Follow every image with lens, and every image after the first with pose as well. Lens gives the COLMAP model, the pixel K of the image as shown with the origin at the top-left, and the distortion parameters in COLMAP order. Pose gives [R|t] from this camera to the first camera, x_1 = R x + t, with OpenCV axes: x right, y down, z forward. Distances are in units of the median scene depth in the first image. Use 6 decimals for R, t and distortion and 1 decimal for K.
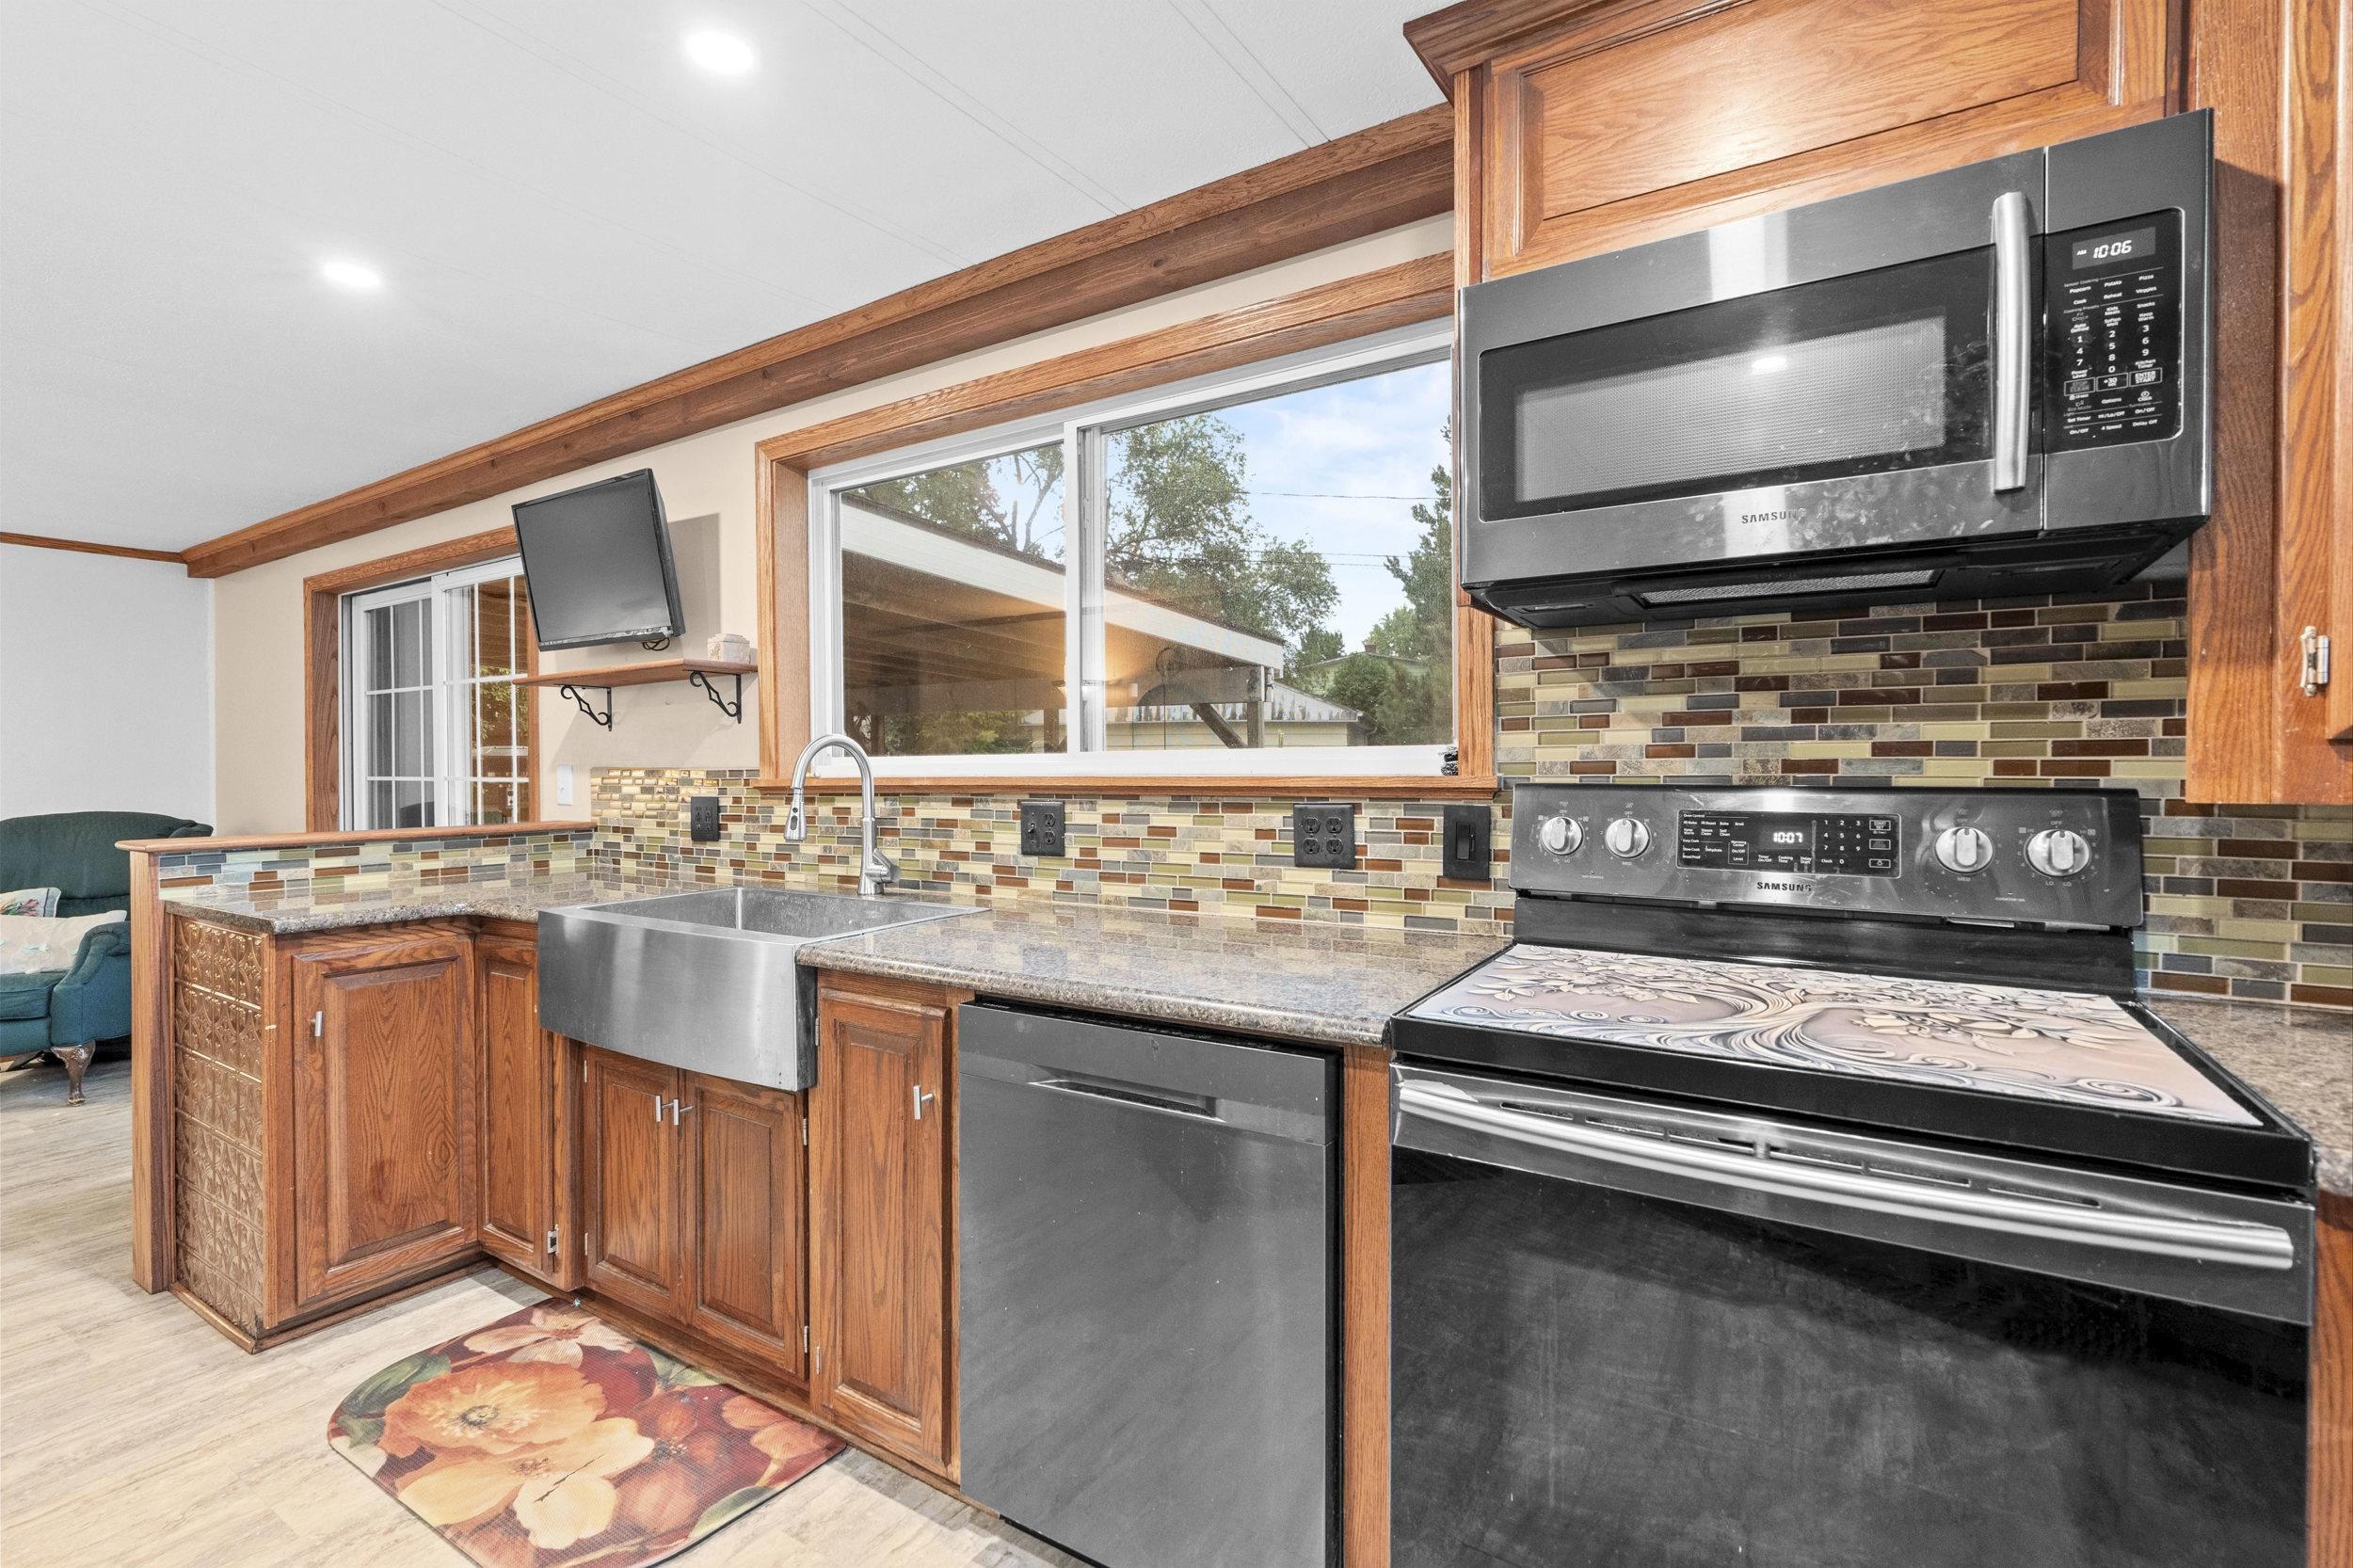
lens RADIAL K [[1062.4, 0, 1166.6], [0, 1062.4, 778.1], [0, 0, 1]] dist [-0.005416, 0.000999]
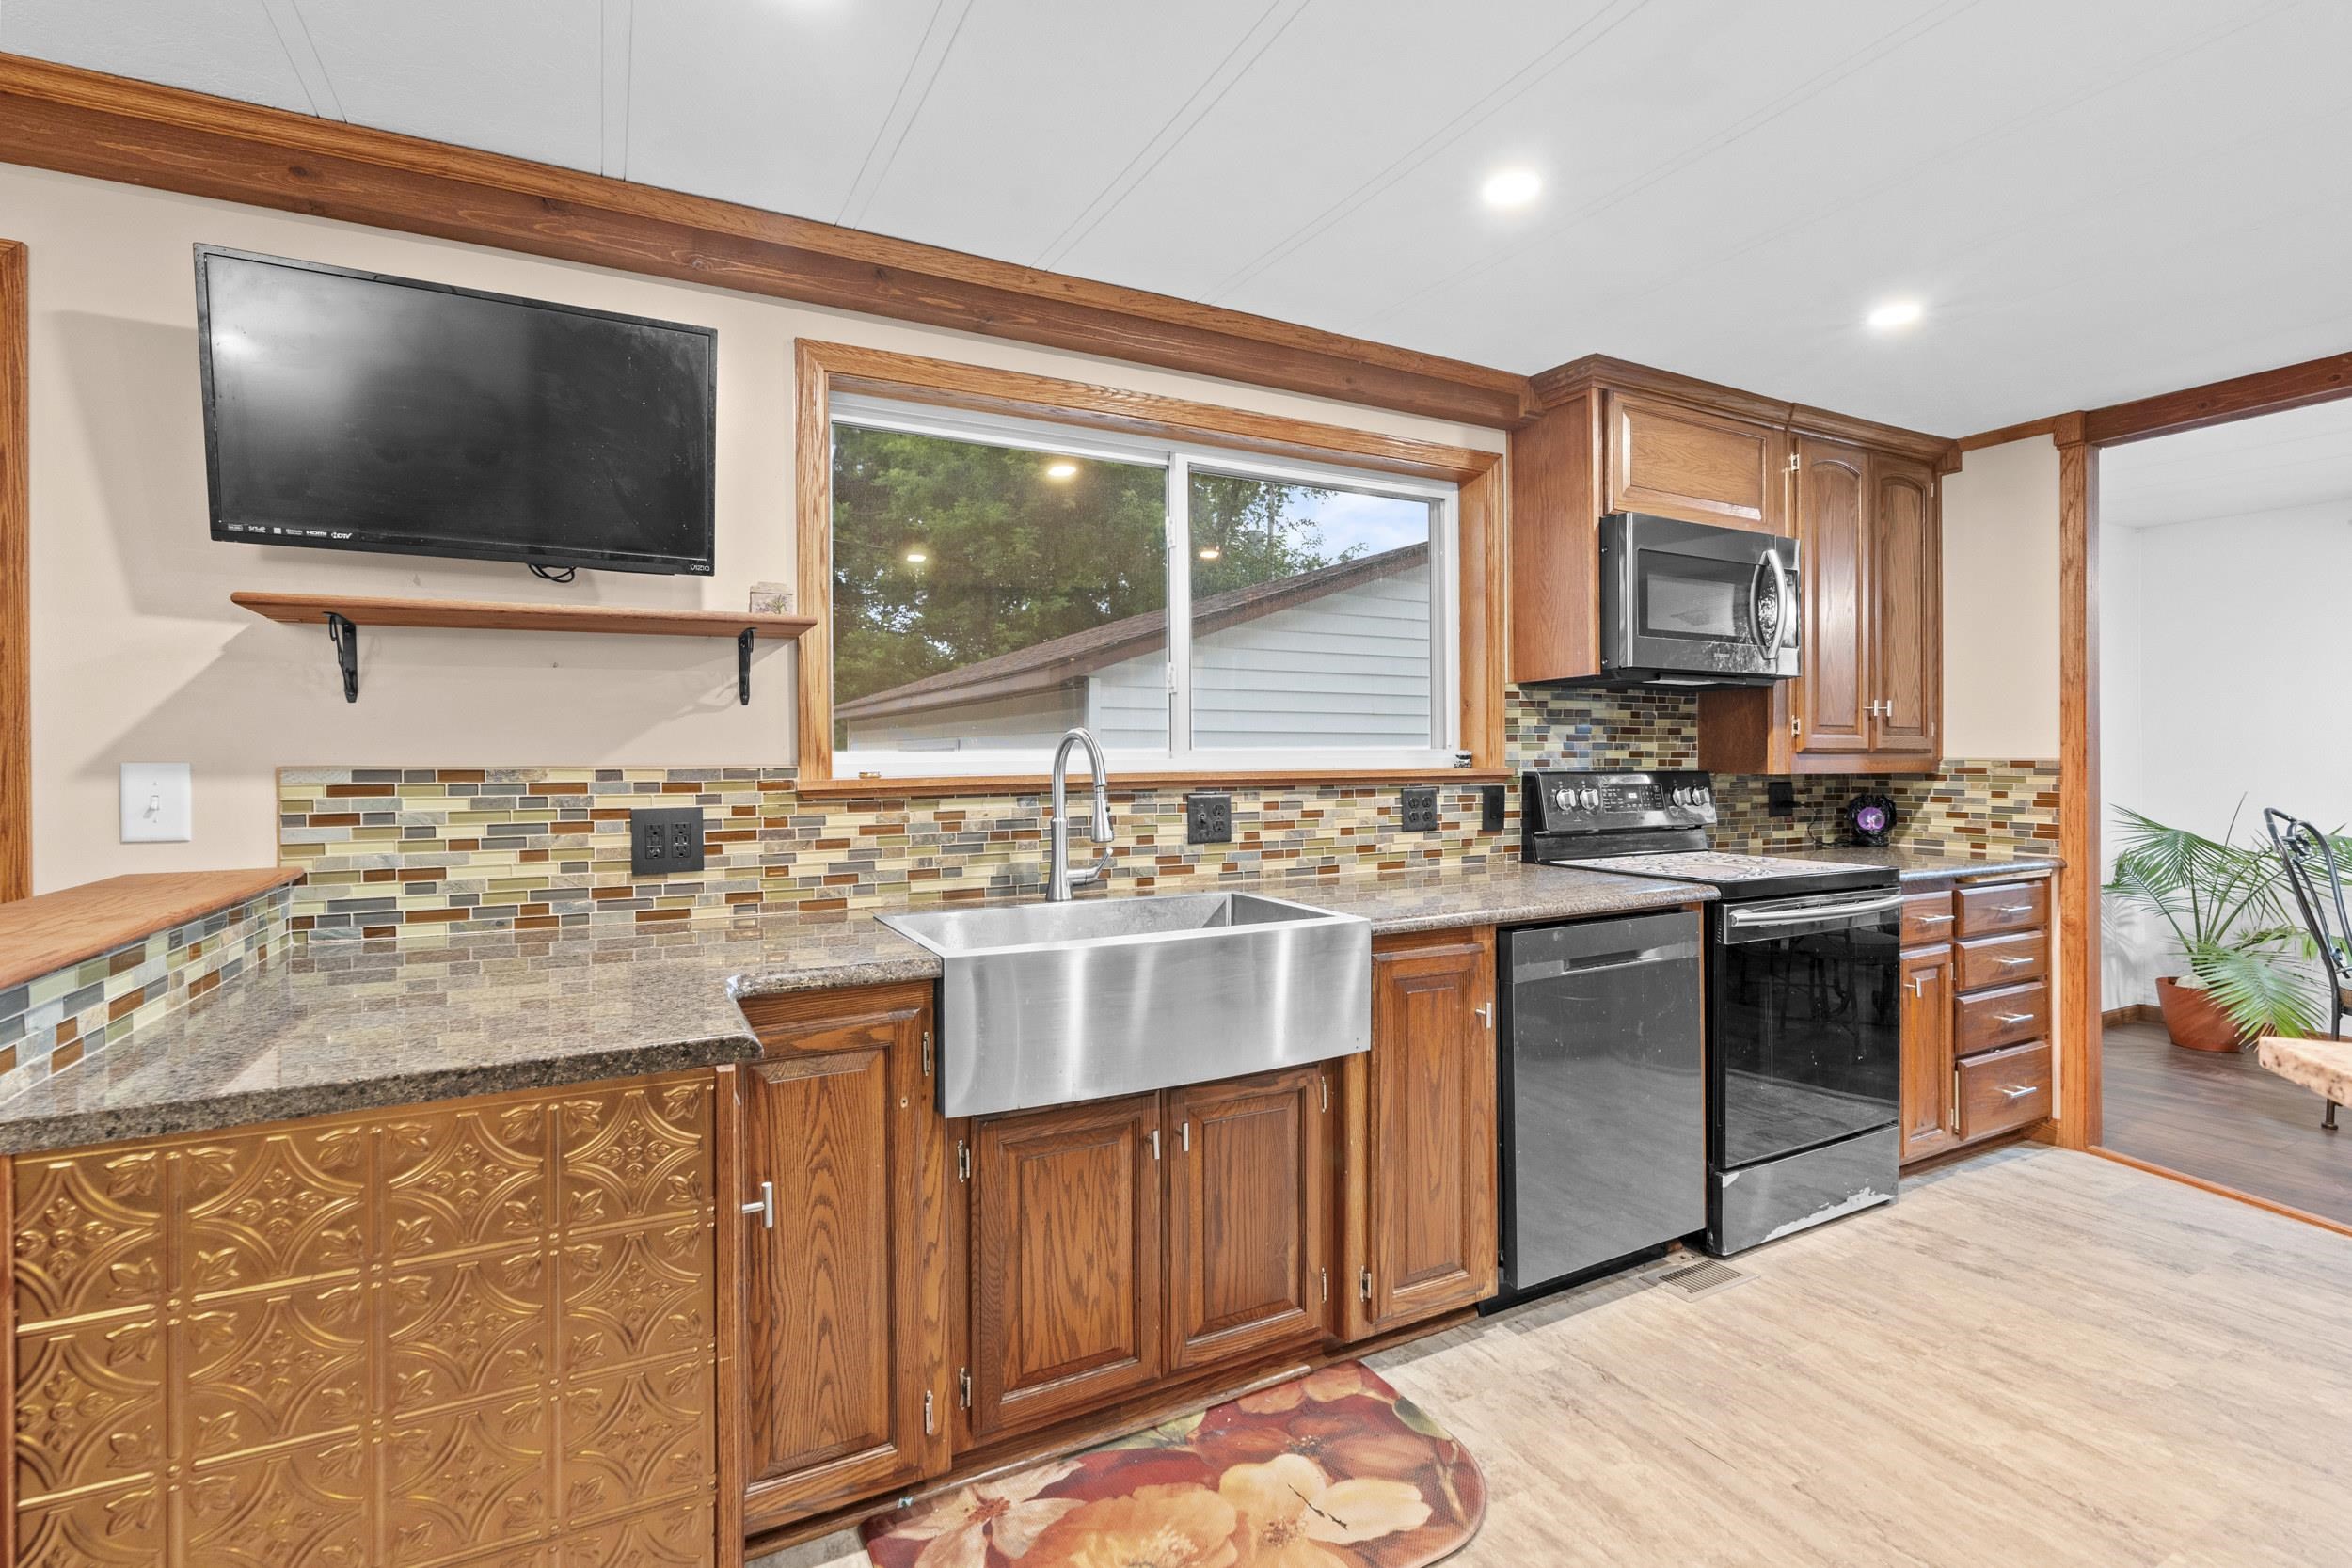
lens RADIAL K [[1068.2, 0, 1163.0], [0, 1068.2, 766.2], [0, 0, 1]] dist [-0.011310, 0.006479]
pose [[0.493342, -0.000766, 0.869835, -1.234370], [0.013509, 0.999886, -0.006782, -0.000599], [-0.869731, 0.015096, 0.493296, 0.537812]]
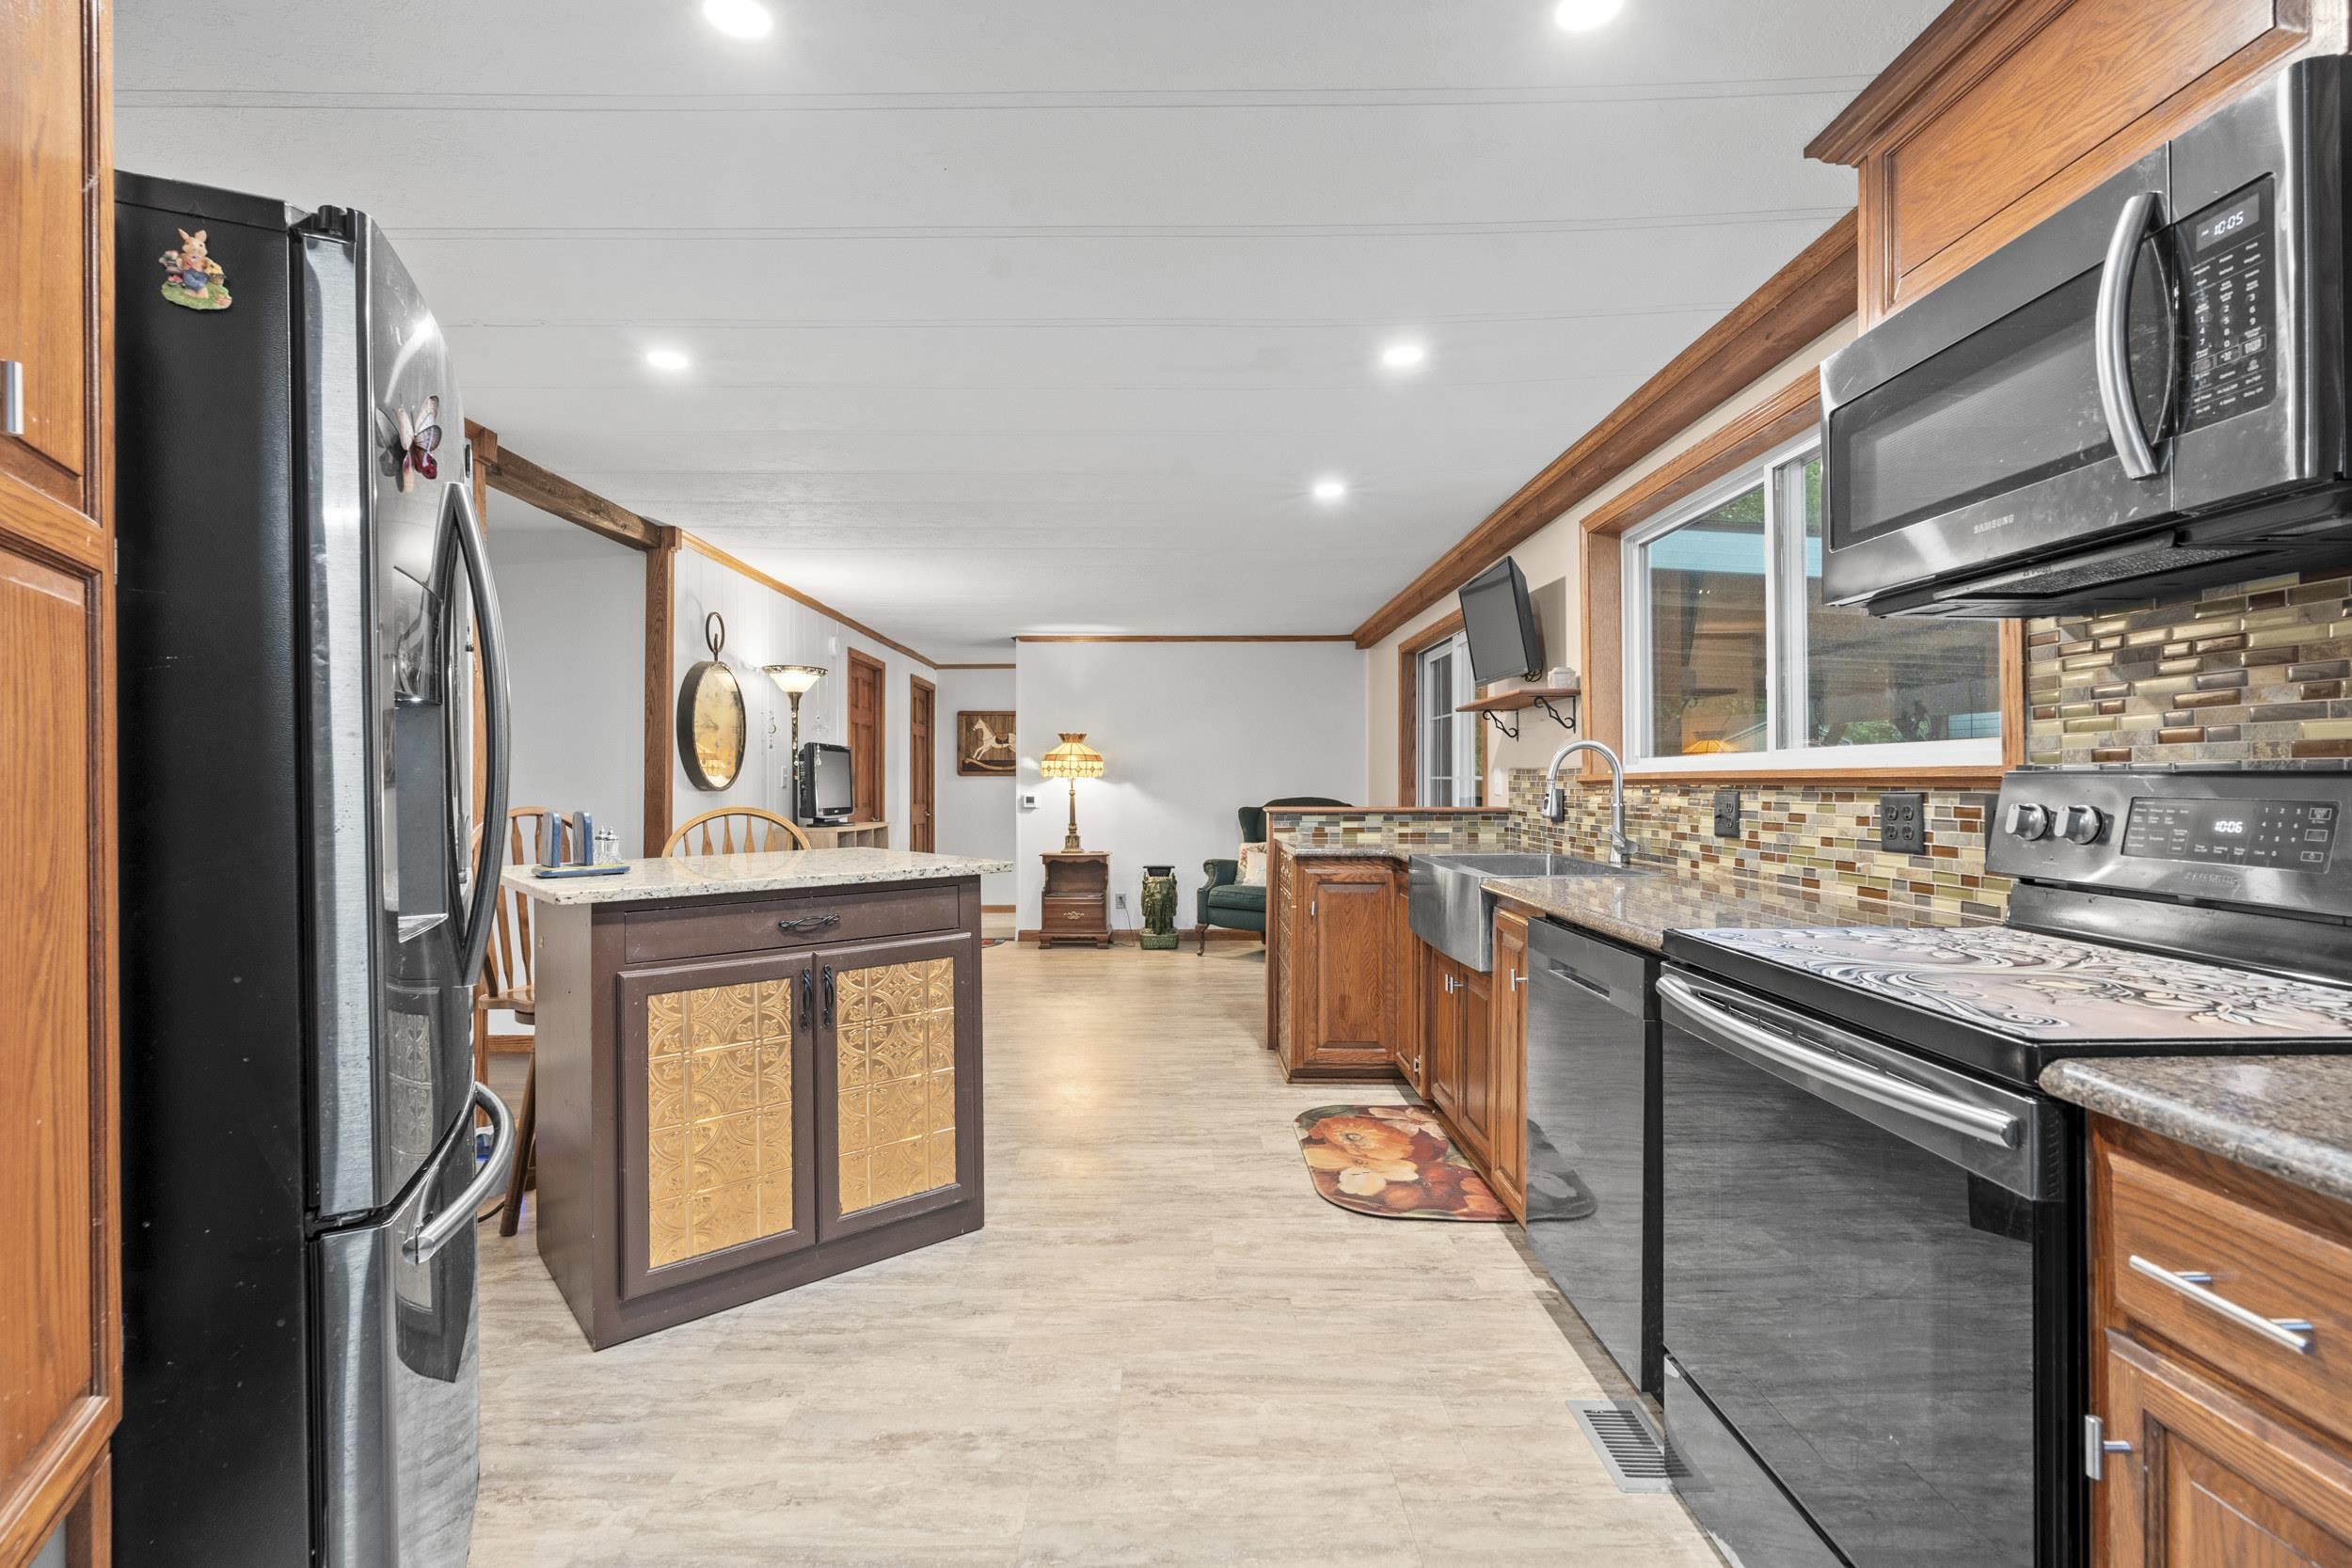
lens RADIAL K [[1075.0, 0, 1161.2], [0, 1075.0, 773.2], [0, 0, 1]] dist [0.012622, 0.000111]
pose [[0.531561, 0.000103, -0.847020, 0.631167], [-0.012753, 0.999888, -0.007881, 0.020622], [0.846924, 0.014991, 0.531502, -0.201757]]
